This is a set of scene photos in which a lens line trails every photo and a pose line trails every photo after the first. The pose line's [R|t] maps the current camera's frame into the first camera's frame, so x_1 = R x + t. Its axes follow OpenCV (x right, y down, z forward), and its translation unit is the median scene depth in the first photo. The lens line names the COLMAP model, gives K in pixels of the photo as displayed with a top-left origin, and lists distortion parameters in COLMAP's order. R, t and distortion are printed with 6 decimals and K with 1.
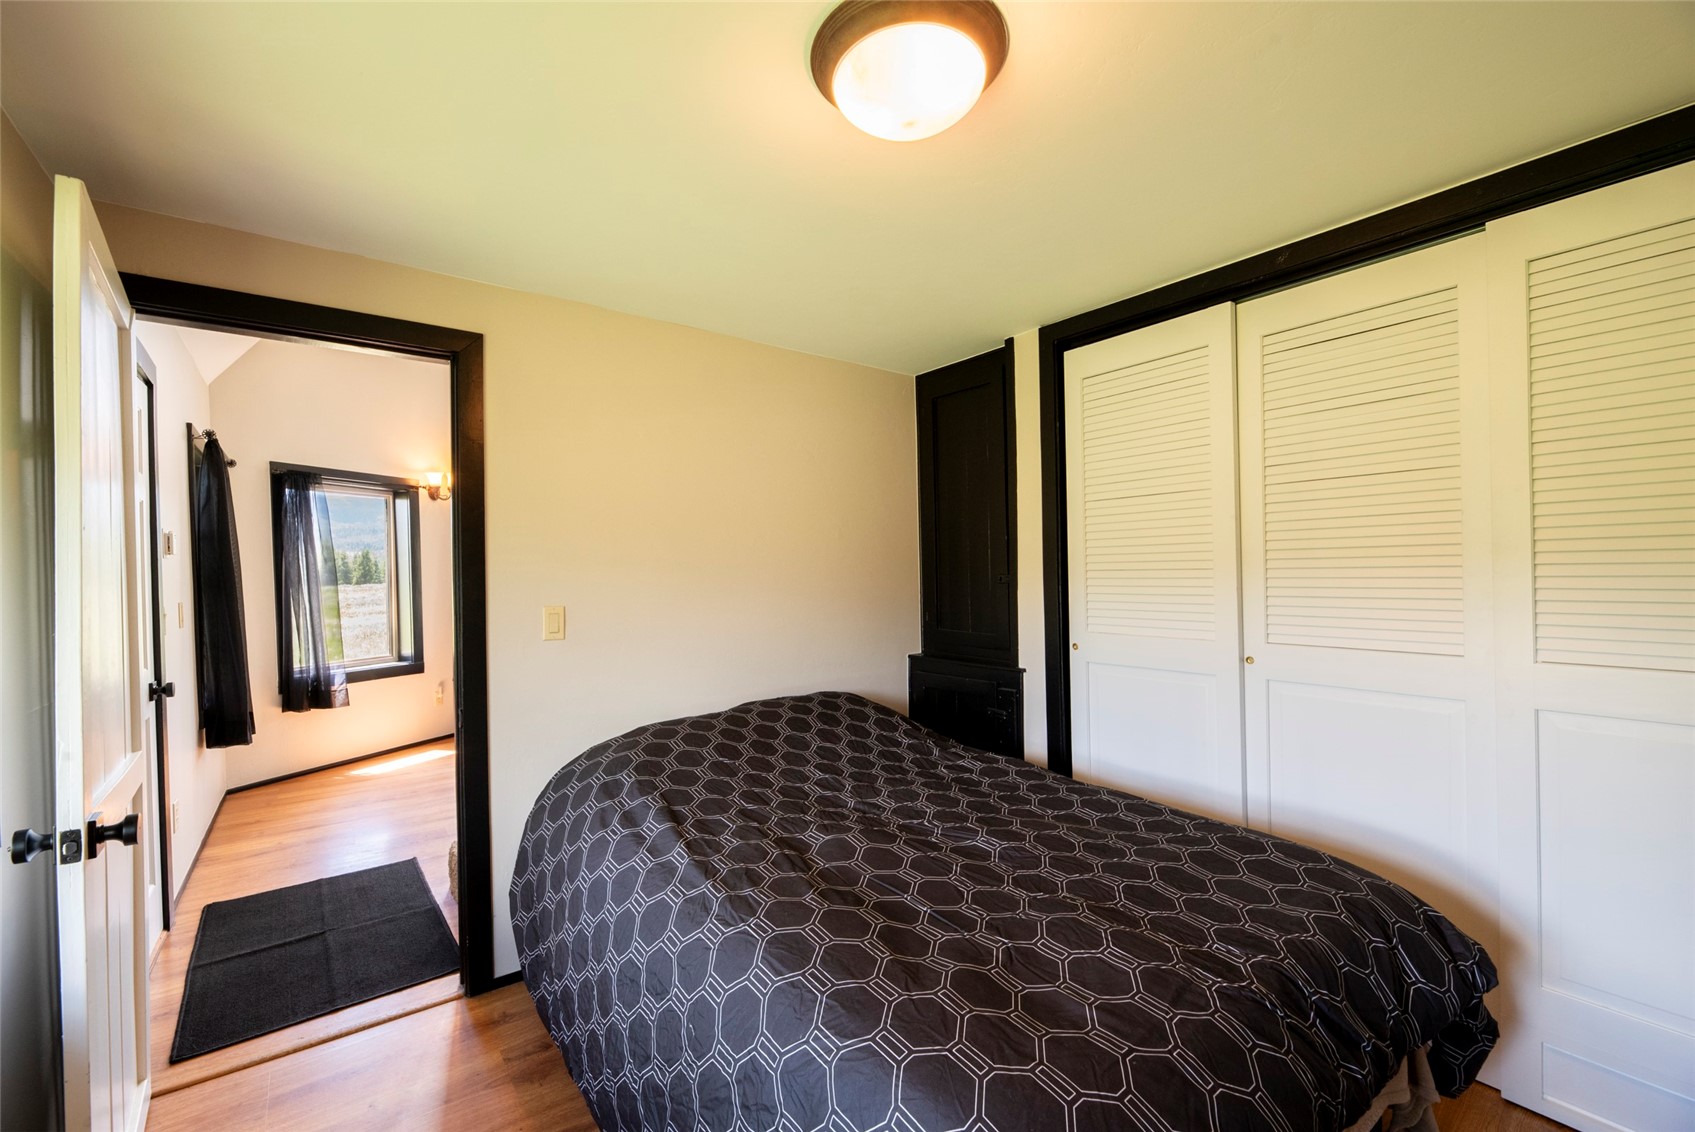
lens RADIAL K [[706.7, 0, 850.5], [0, 706.7, 572.1], [0, 0, 1]] dist [-0.003742, -0.001714]
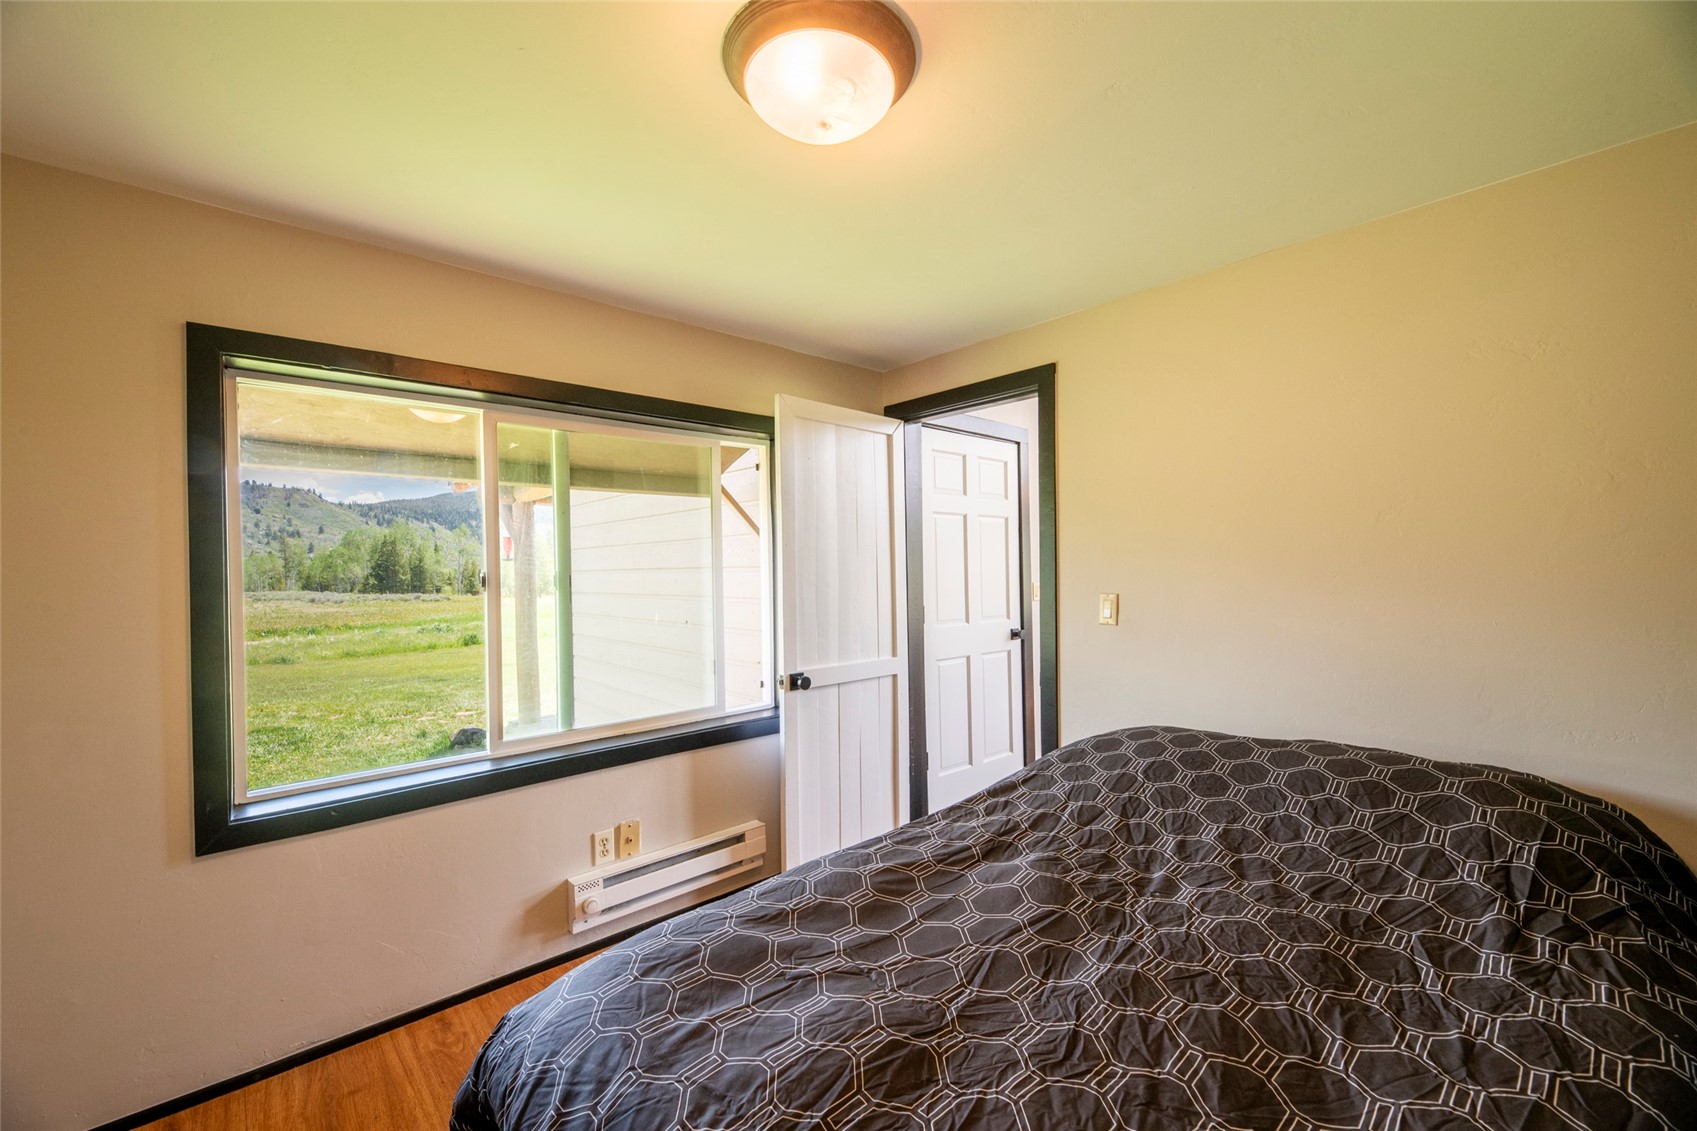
lens RADIAL K [[705.8, 0, 851.0], [0, 705.8, 563.1], [0, 0, 1]] dist [0.000098, -0.001086]
pose [[0.088788, 0.012885, -0.995967, 0.654073], [0.003073, 0.999908, 0.013210, -0.013645], [0.996046, -0.004234, 0.088740, 0.553562]]
